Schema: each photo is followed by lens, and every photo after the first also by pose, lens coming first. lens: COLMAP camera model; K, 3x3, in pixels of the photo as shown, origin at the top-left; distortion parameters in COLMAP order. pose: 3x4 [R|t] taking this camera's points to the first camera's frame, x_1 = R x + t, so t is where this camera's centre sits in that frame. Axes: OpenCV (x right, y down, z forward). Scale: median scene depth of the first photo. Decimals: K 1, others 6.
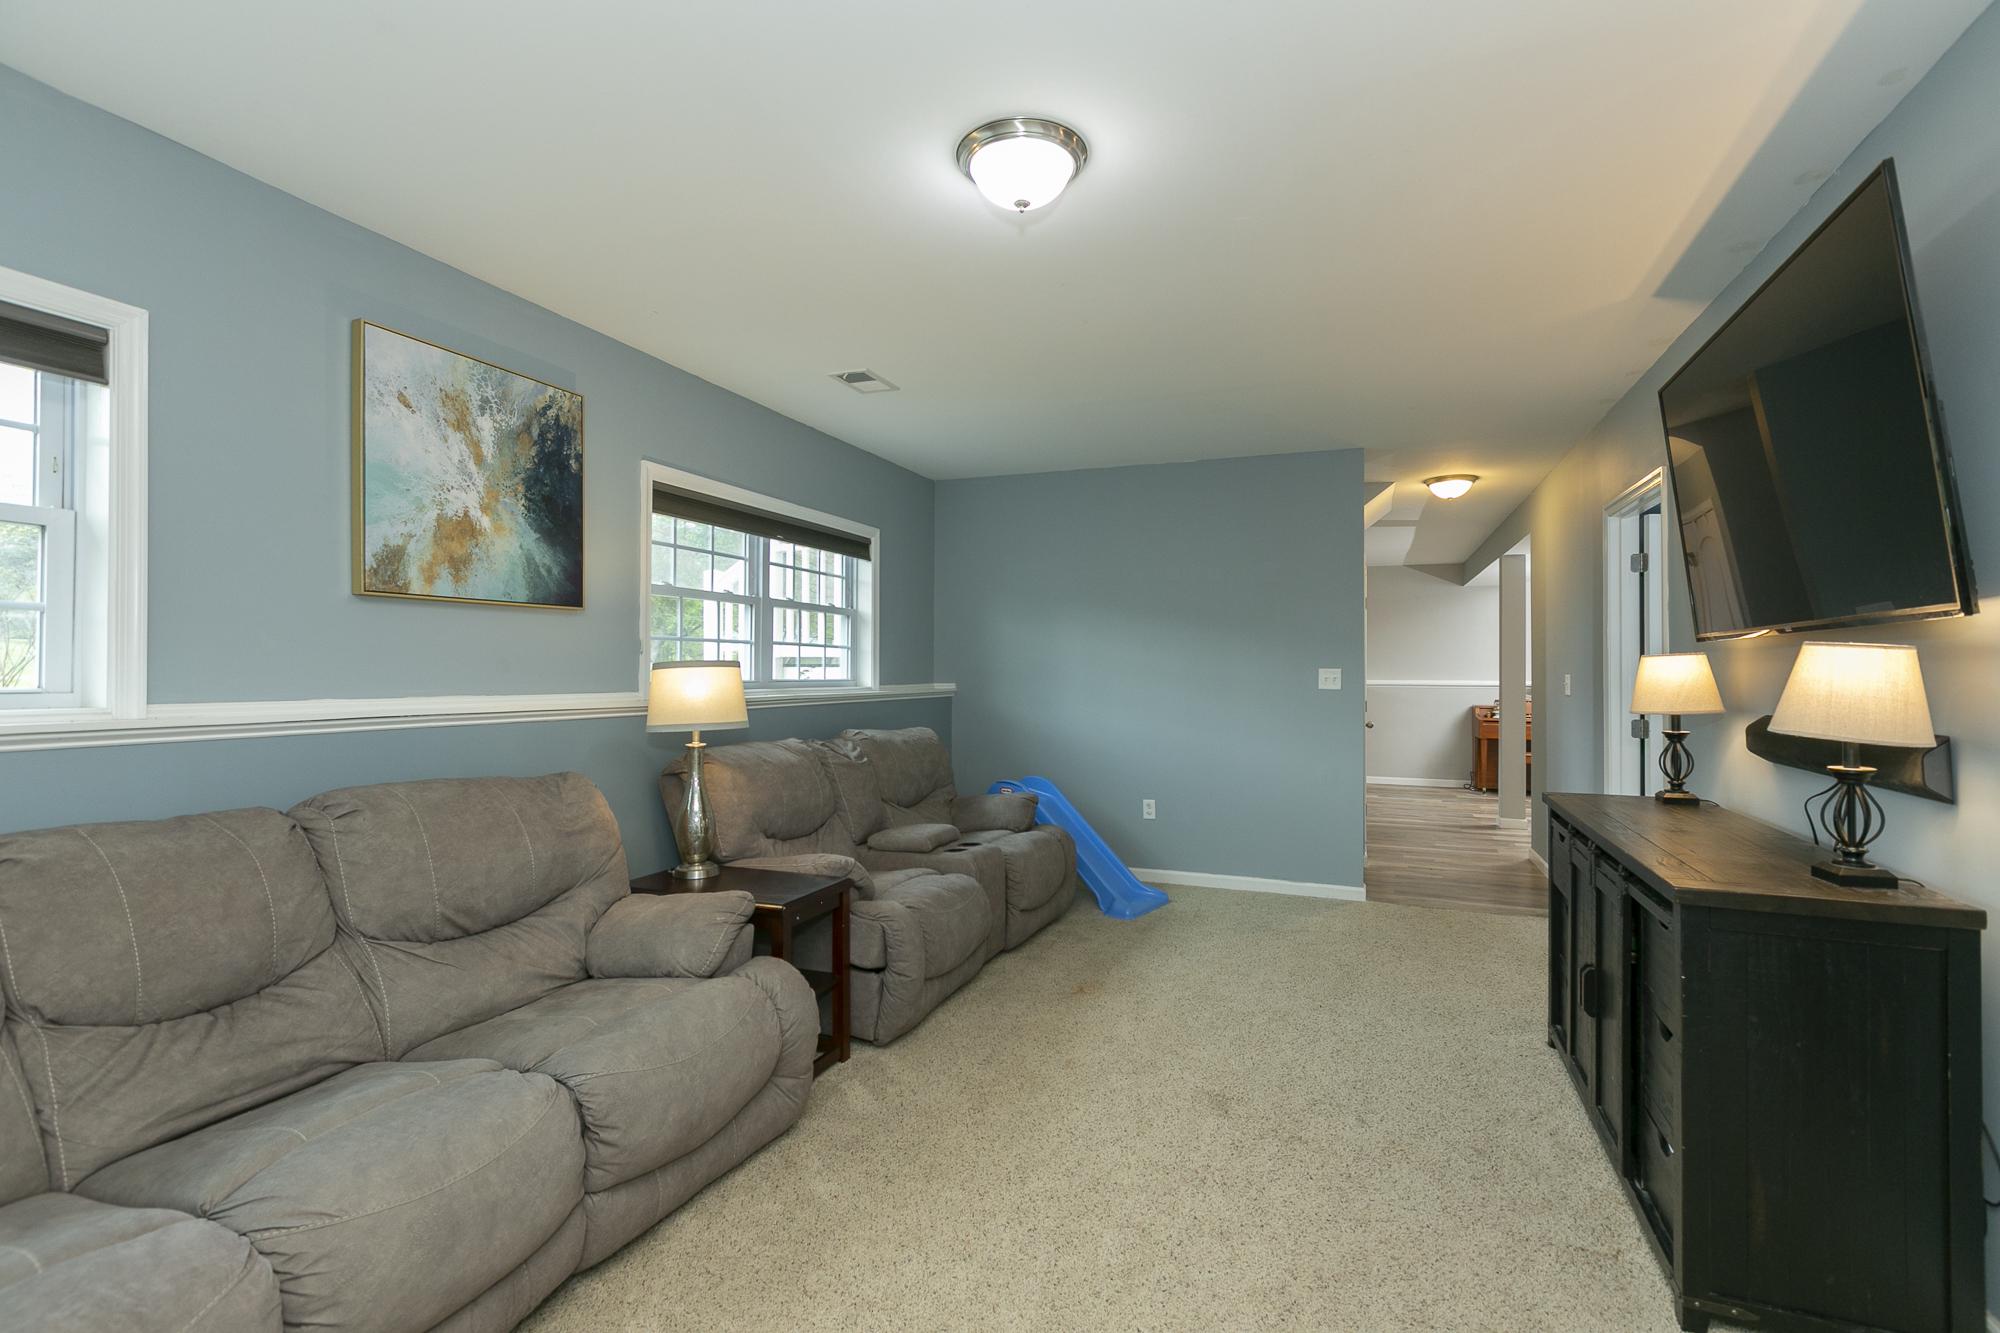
lens RADIAL K [[916.1, 0, 1017.4], [0, 916.1, 655.6], [0, 0, 1]] dist [0.002191, -0.001539]
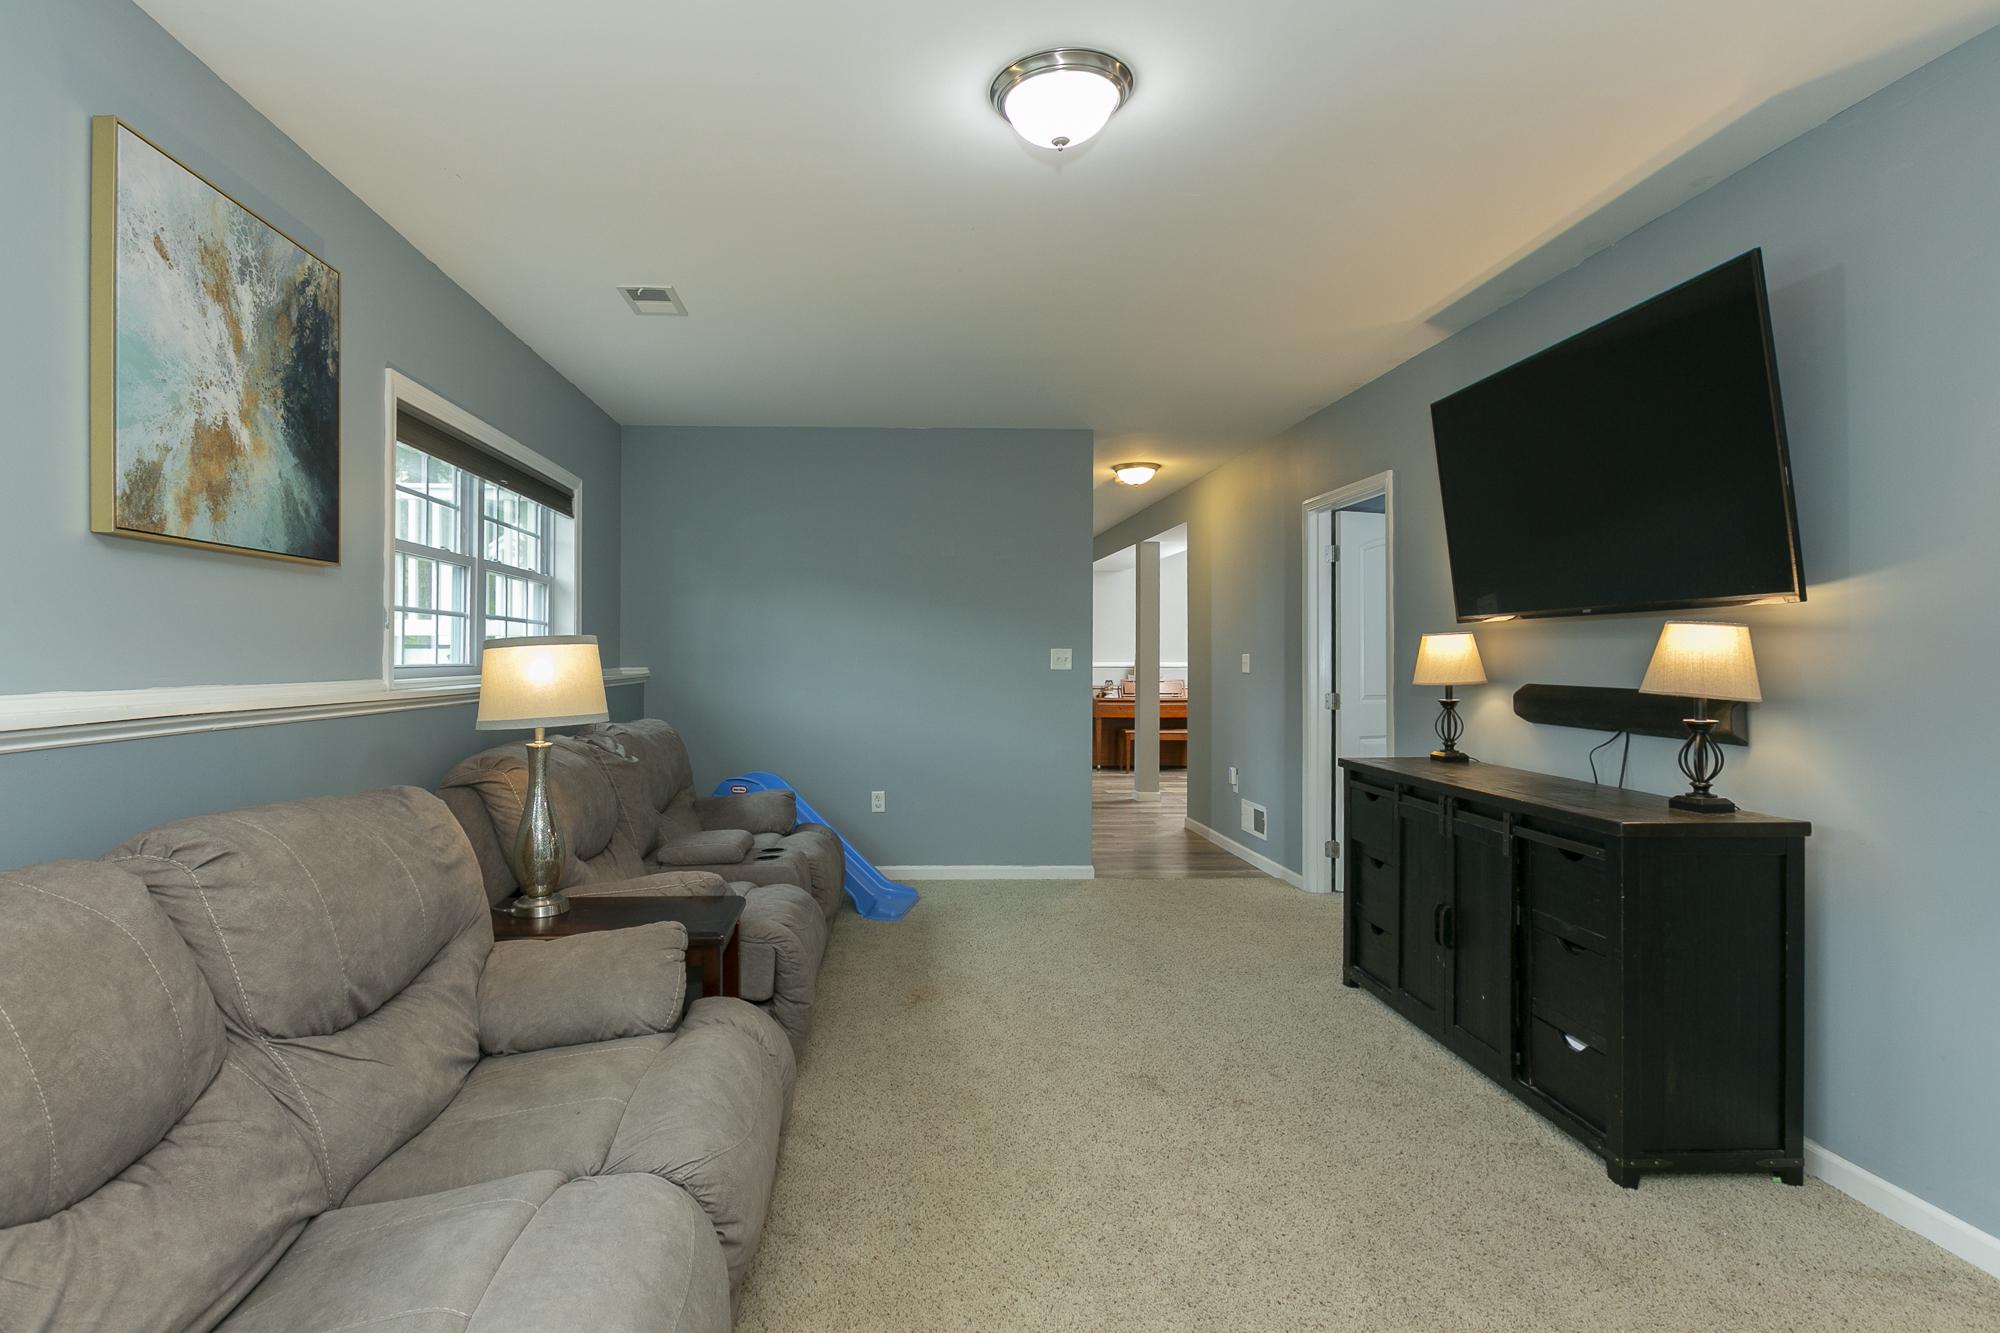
lens RADIAL K [[1010.5, 0, 938.7], [0, 1010.5, 640.1], [0, 0, 1]] dist [0.000752, -0.002890]
pose [[0.918074, 0.001888, 0.396404, -0.405667], [-0.002475, 0.999996, 0.000970, 0.007683], [-0.396401, -0.001872, 0.918076, 0.084238]]
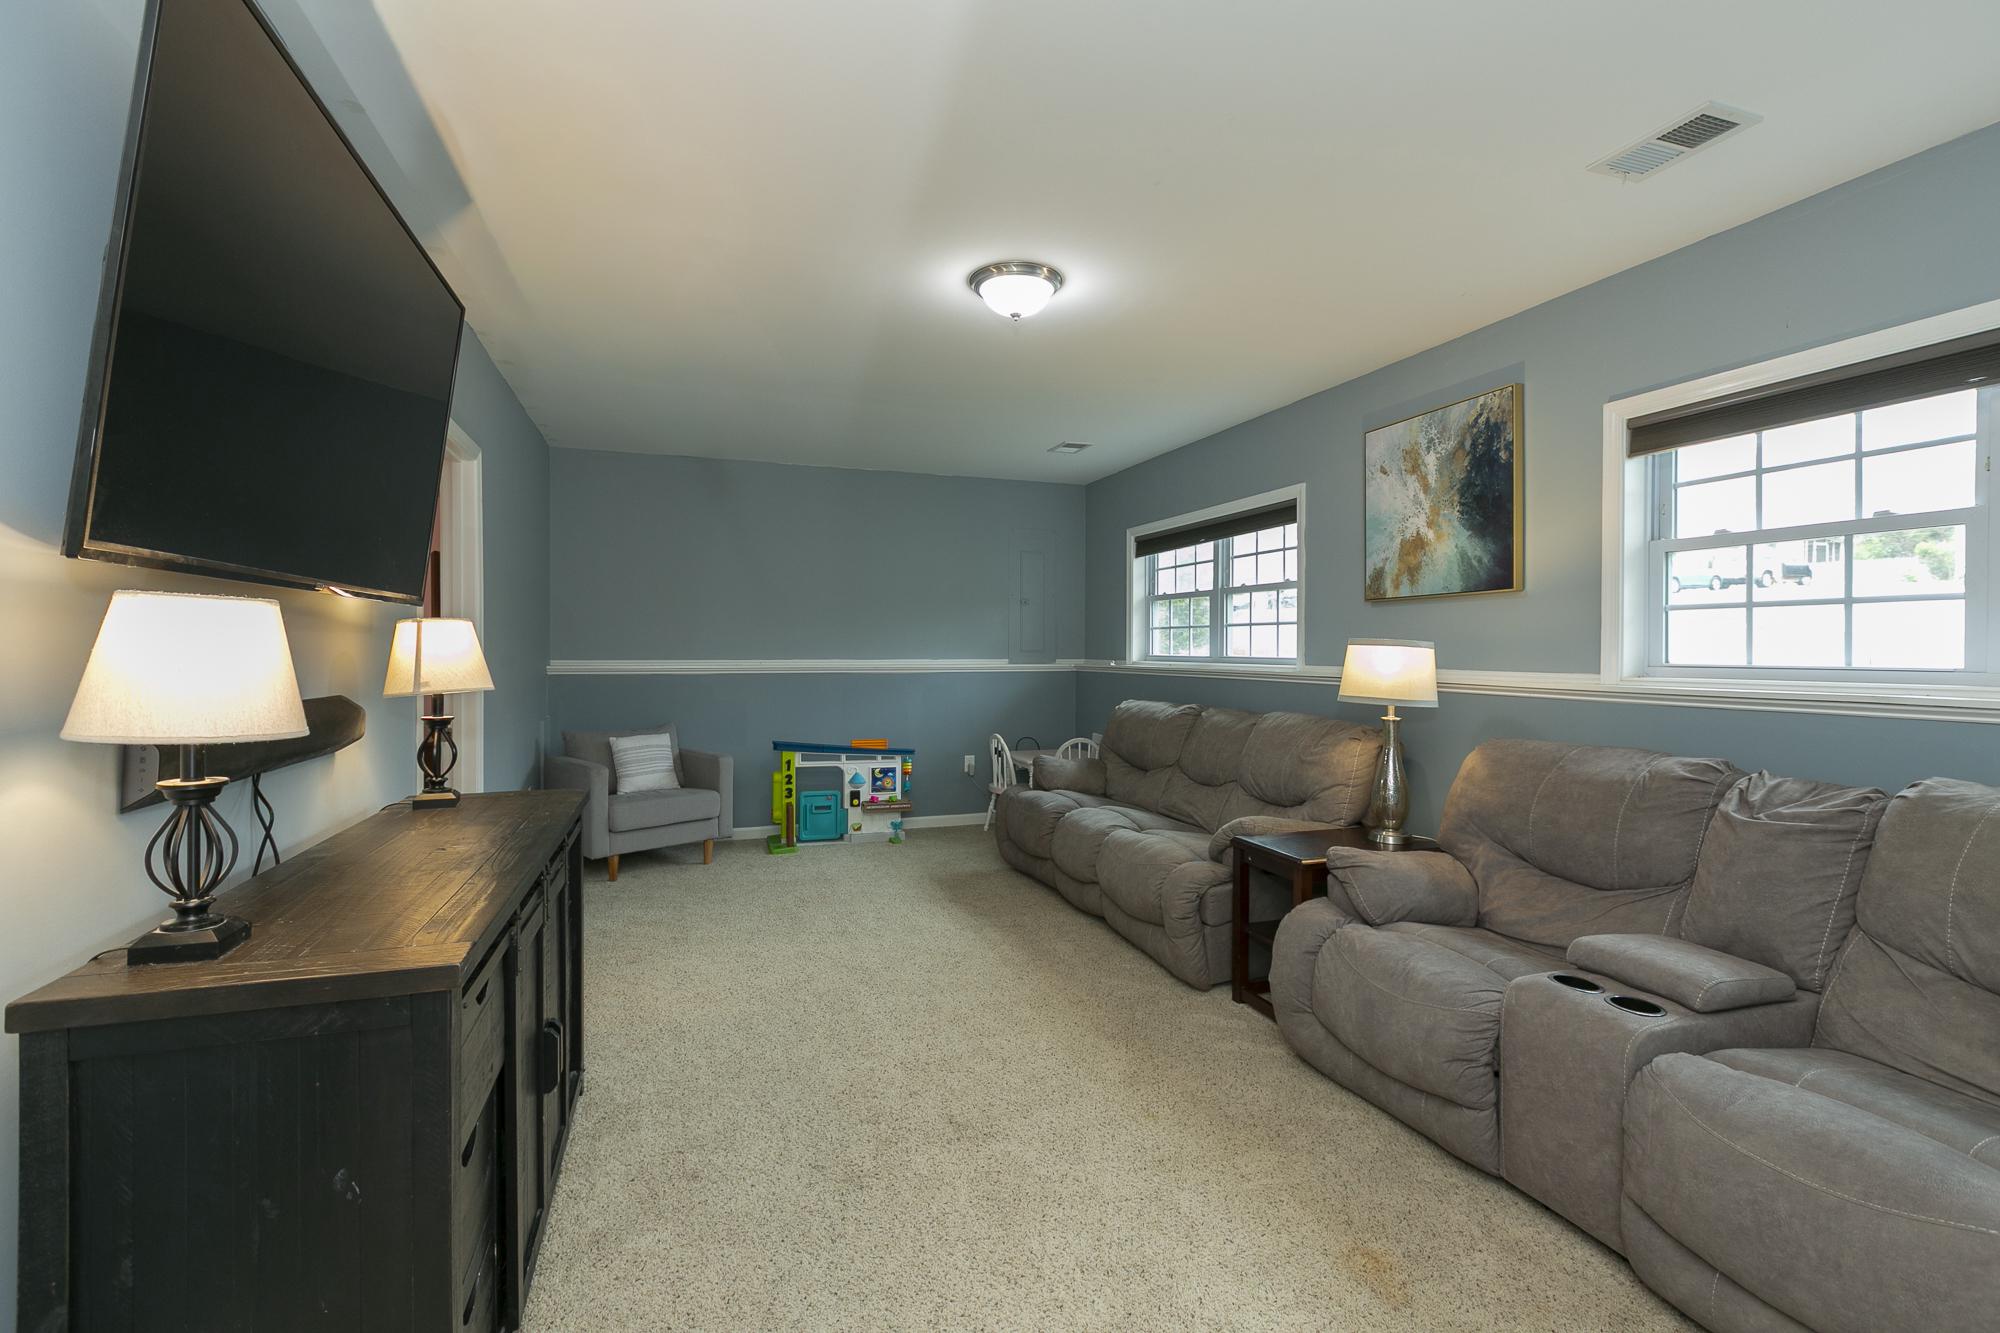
lens RADIAL K [[916.1, 0, 1002.7], [0, 916.1, 656.7], [0, 0, 1]] dist [0.002191, -0.001539]
pose [[-0.764902, -0.000051, -0.644147, 0.725364], [0.002662, 0.999991, -0.003240, 0.029649], [0.644141, -0.004193, -0.764895, 1.623748]]
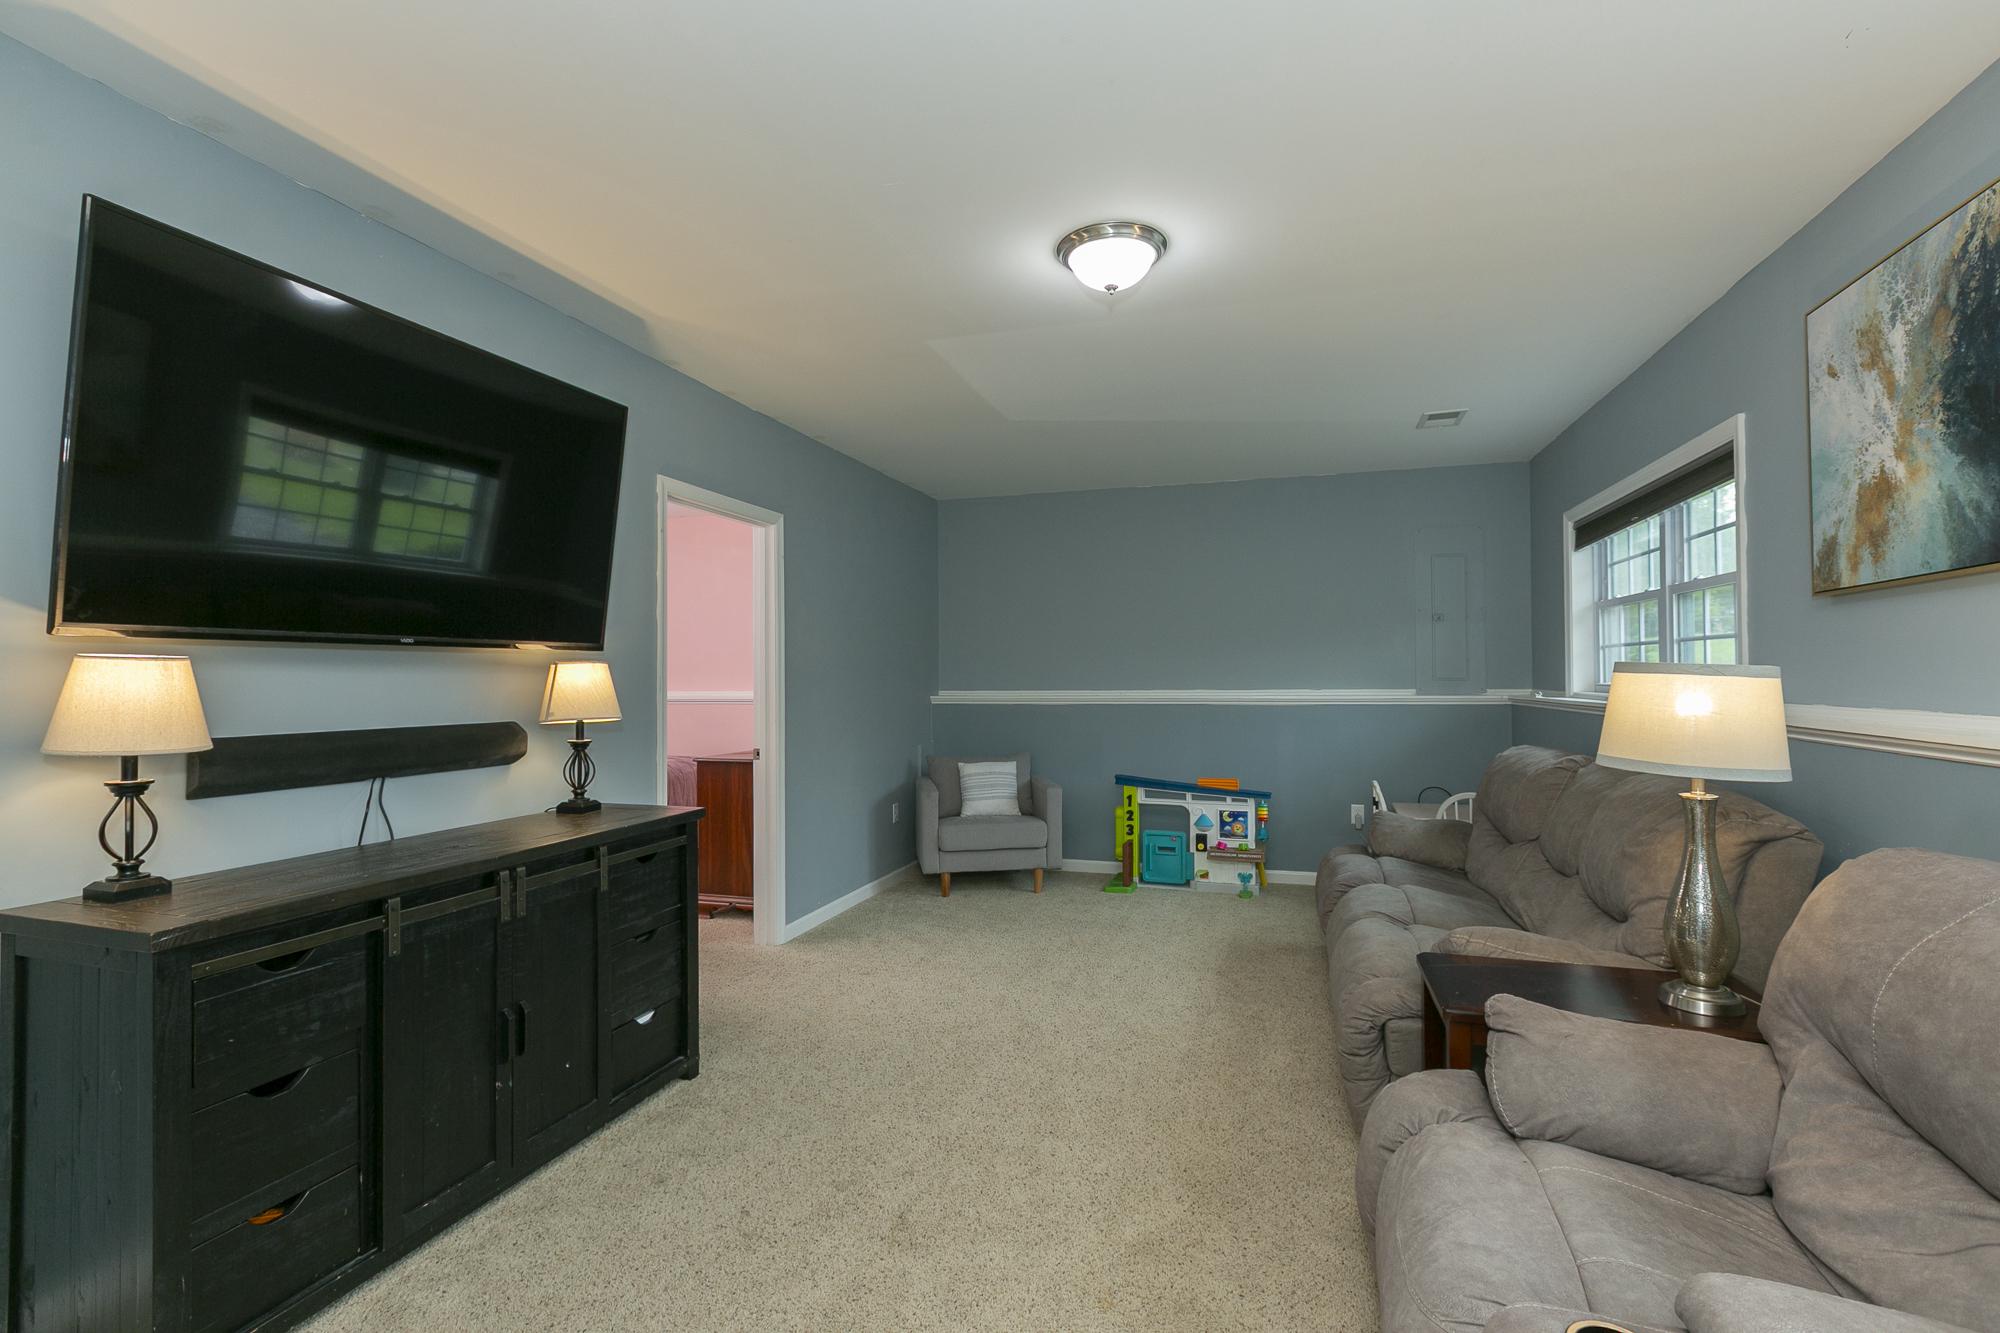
lens RADIAL K [[916.1, 0, 1006.5], [0, 916.1, 666.9], [0, 0, 1]] dist [0.002191, -0.001539]
pose [[-0.998780, 0.001862, -0.049336, 0.163392], [0.003139, 0.999662, -0.025820, 0.026105], [0.049272, -0.025944, -0.998448, 1.709455]]
